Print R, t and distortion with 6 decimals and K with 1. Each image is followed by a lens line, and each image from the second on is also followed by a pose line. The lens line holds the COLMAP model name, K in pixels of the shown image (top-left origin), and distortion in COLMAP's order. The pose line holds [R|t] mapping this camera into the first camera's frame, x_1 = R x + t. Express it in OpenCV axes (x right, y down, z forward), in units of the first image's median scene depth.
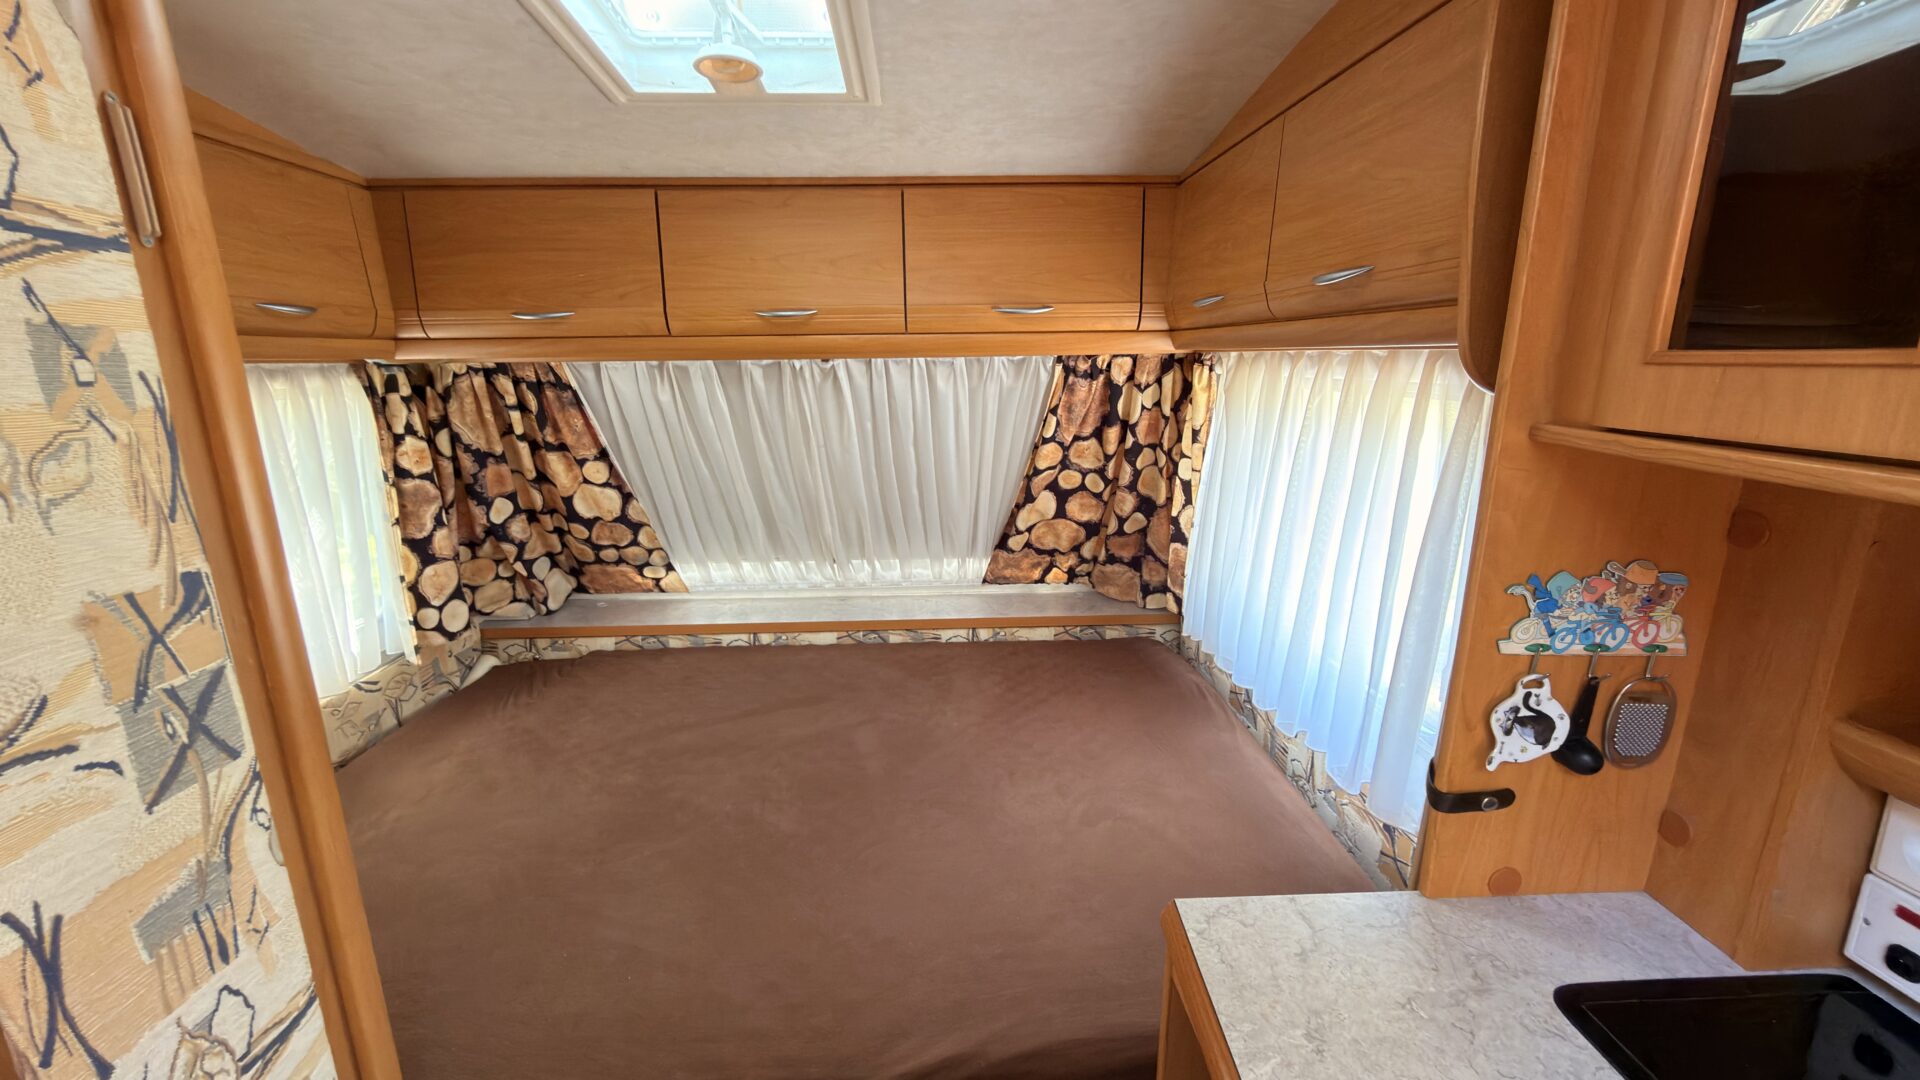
lens RADIAL K [[768.9, 0, 954.9], [0, 768.9, 542.5], [0, 0, 1]] dist [0.000043, -0.000246]
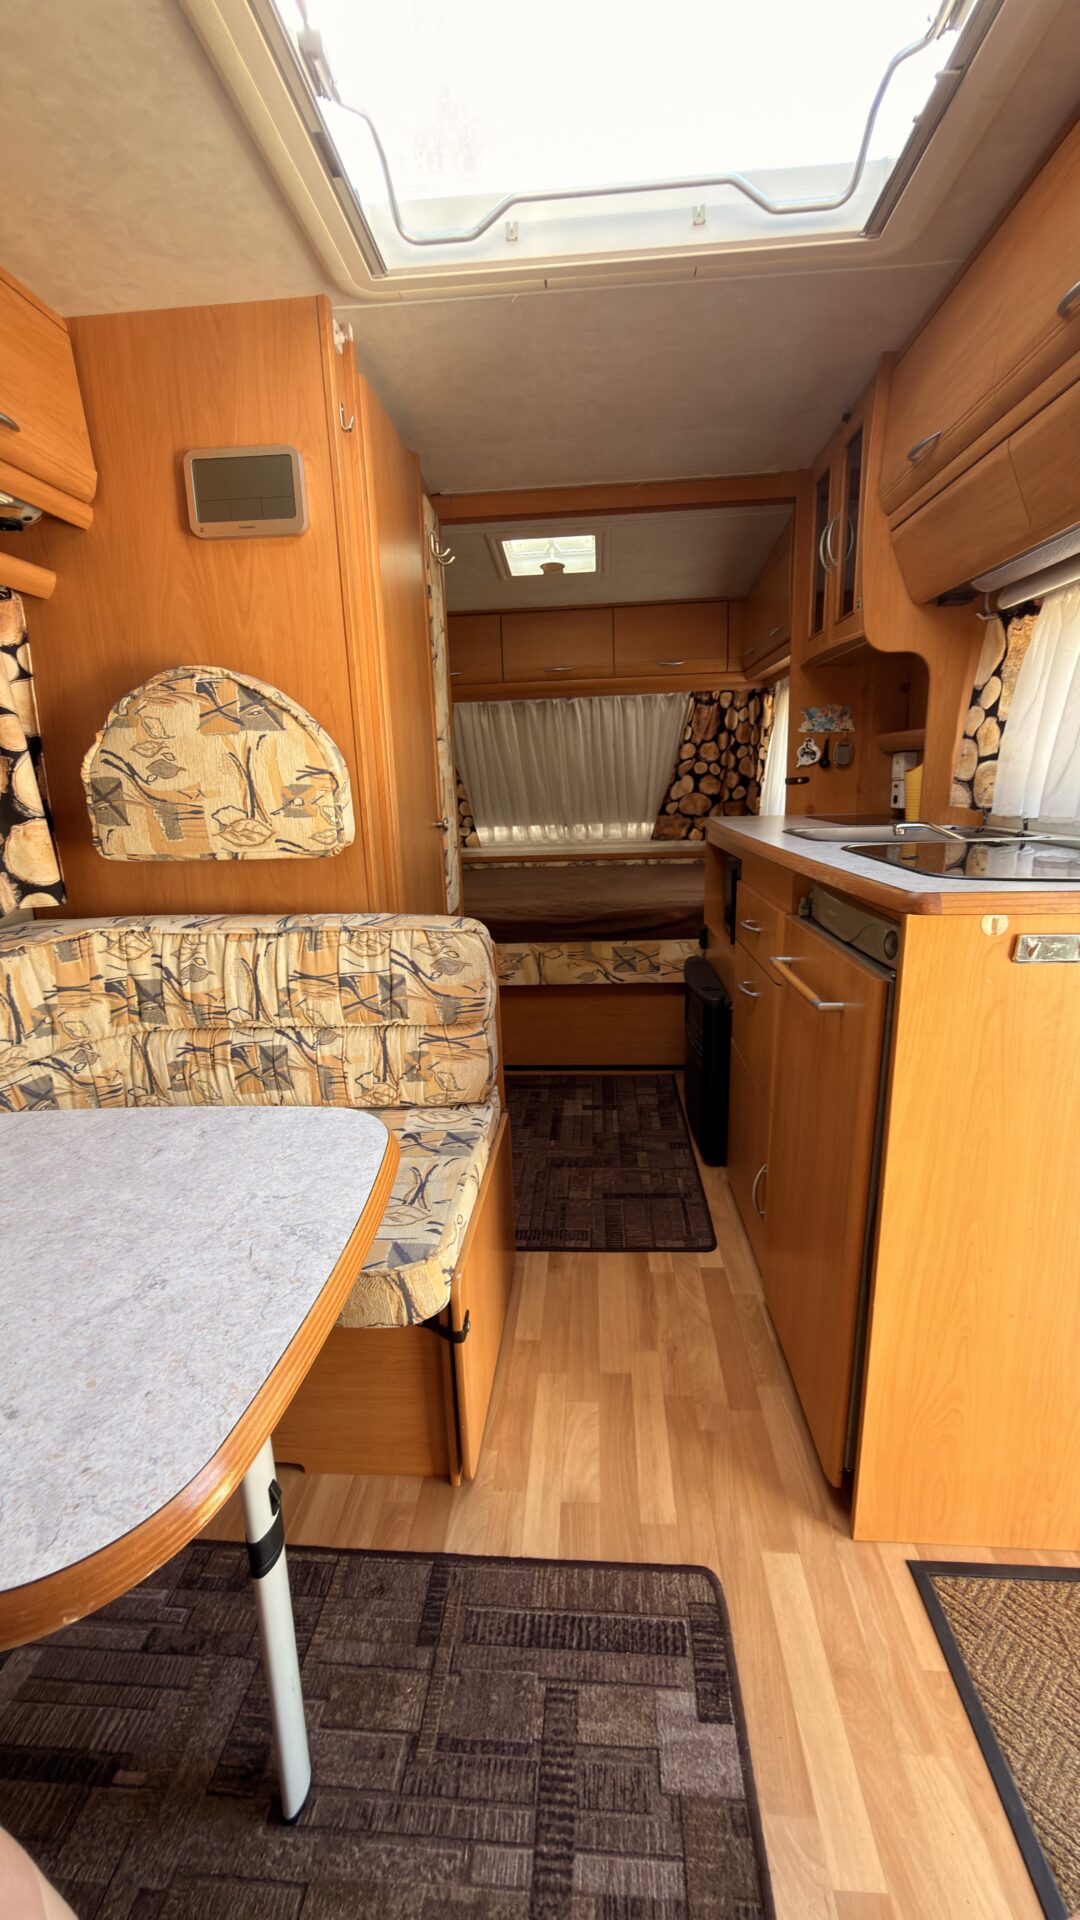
lens RADIAL K [[768.9, 0, 538.5], [0, 768.9, 954.1], [0, 0, 1]] dist [0.000043, -0.000246]
pose [[0.993601, 0.002731, -0.112913, -0.023150], [-0.003917, 0.999939, -0.010281, 0.402702], [0.112878, 0.010658, 0.993552, -0.875979]]
